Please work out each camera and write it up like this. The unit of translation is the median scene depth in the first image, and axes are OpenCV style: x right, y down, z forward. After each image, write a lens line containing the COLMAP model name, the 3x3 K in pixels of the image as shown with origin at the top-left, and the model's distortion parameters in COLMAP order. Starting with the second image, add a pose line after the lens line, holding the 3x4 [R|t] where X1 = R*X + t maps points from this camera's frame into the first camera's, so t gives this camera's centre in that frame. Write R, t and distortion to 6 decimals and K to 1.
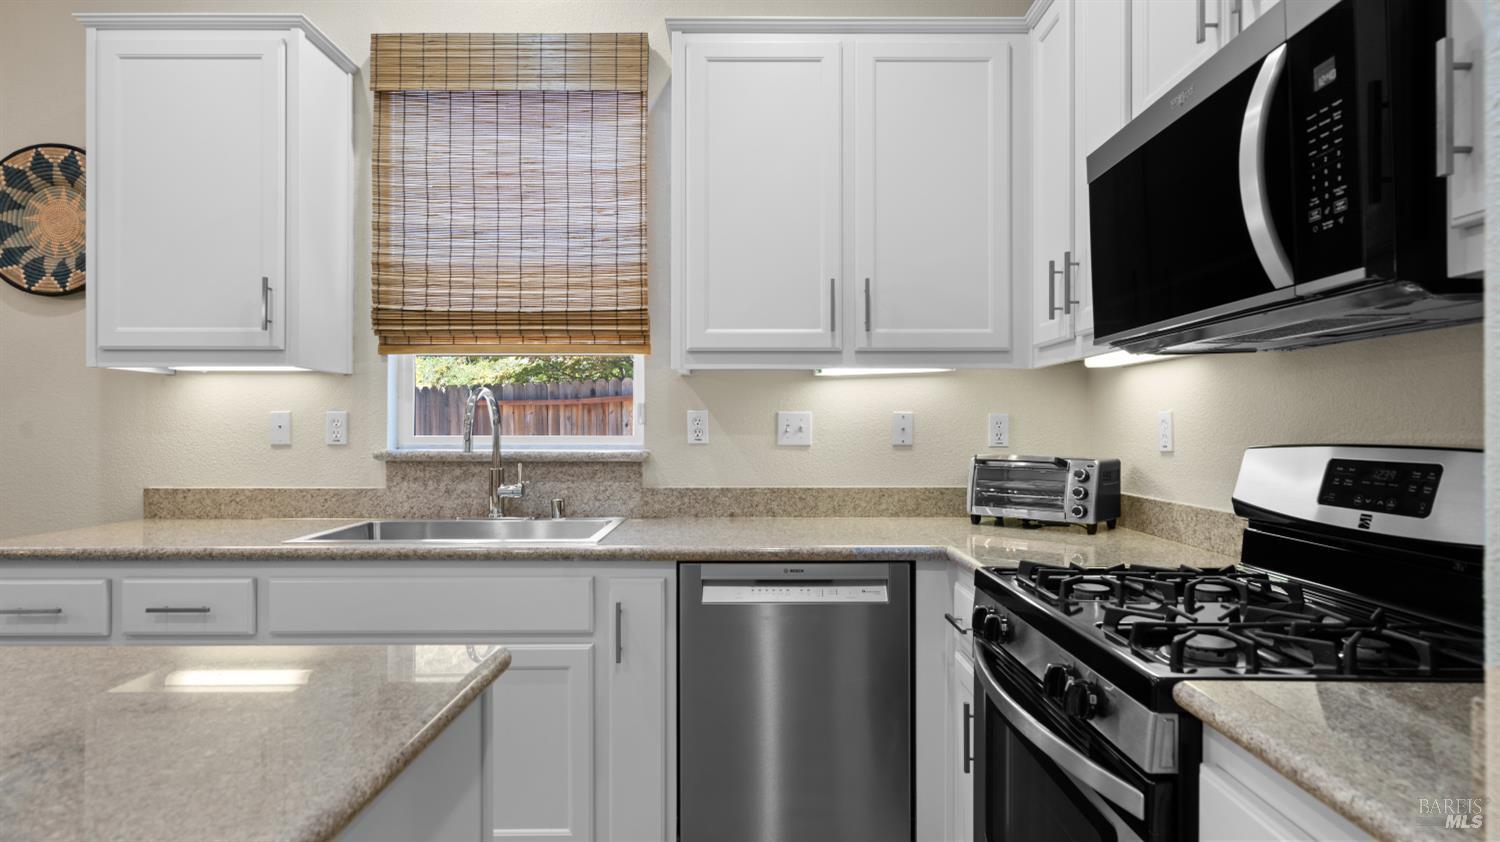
lens RADIAL K [[797.7, 0, 750.2], [0, 797.7, 420.9], [0, 0, 1]] dist [0.002048, 0.001454]
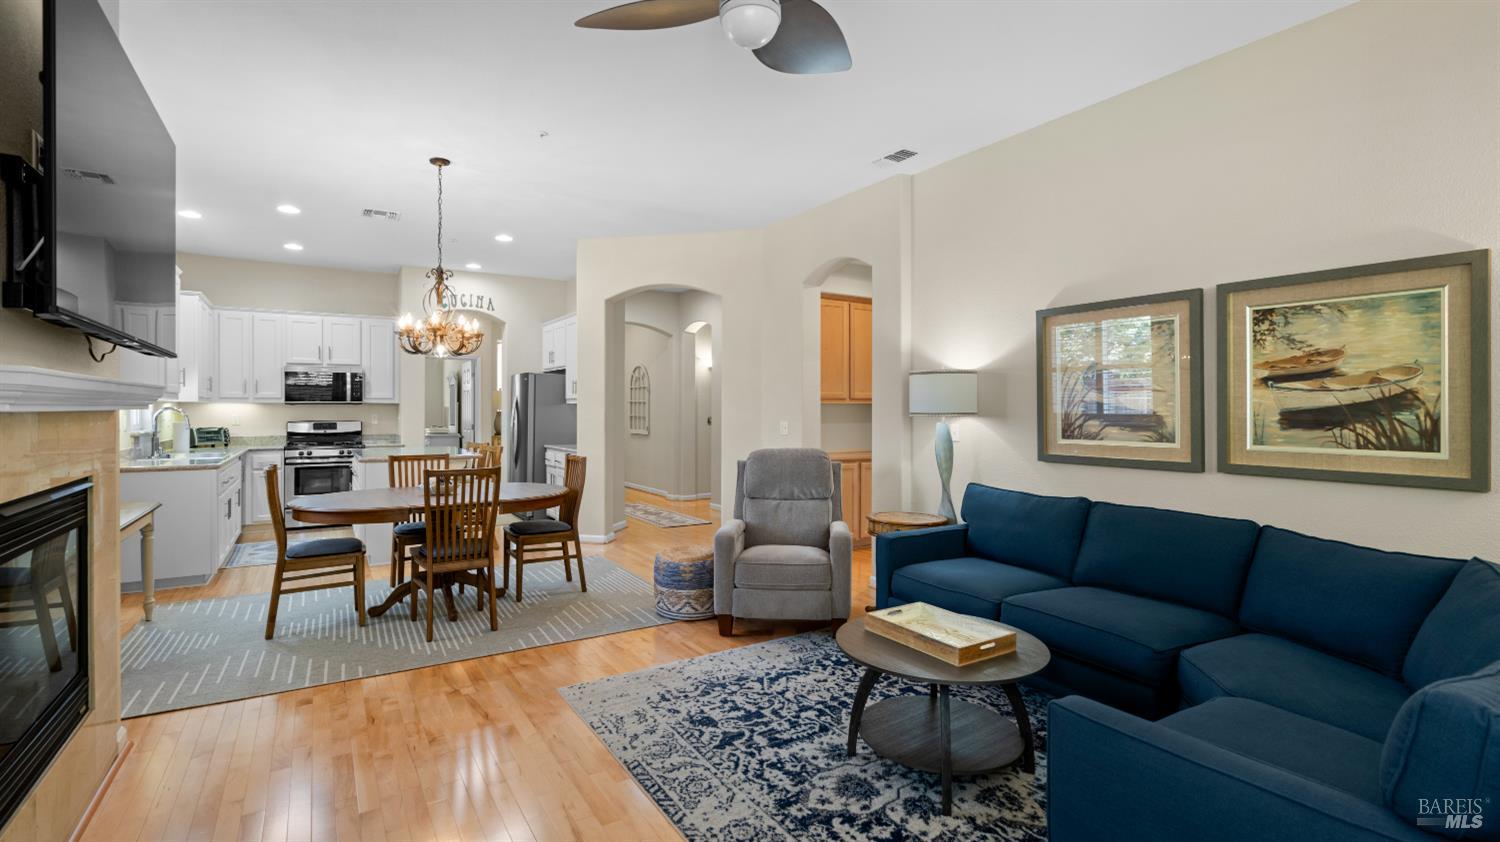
lens RADIAL K [[680.4, 0, 751.9], [0, 680.4, 411.6], [0, 0, 1]] dist [-0.007902, 0.003632]
pose [[-0.537092, -0.001146, 0.843523, -3.179824], [-0.003529, 0.999993, -0.000889, -0.028016], [-0.843516, -0.003454, -0.537093, 0.528655]]
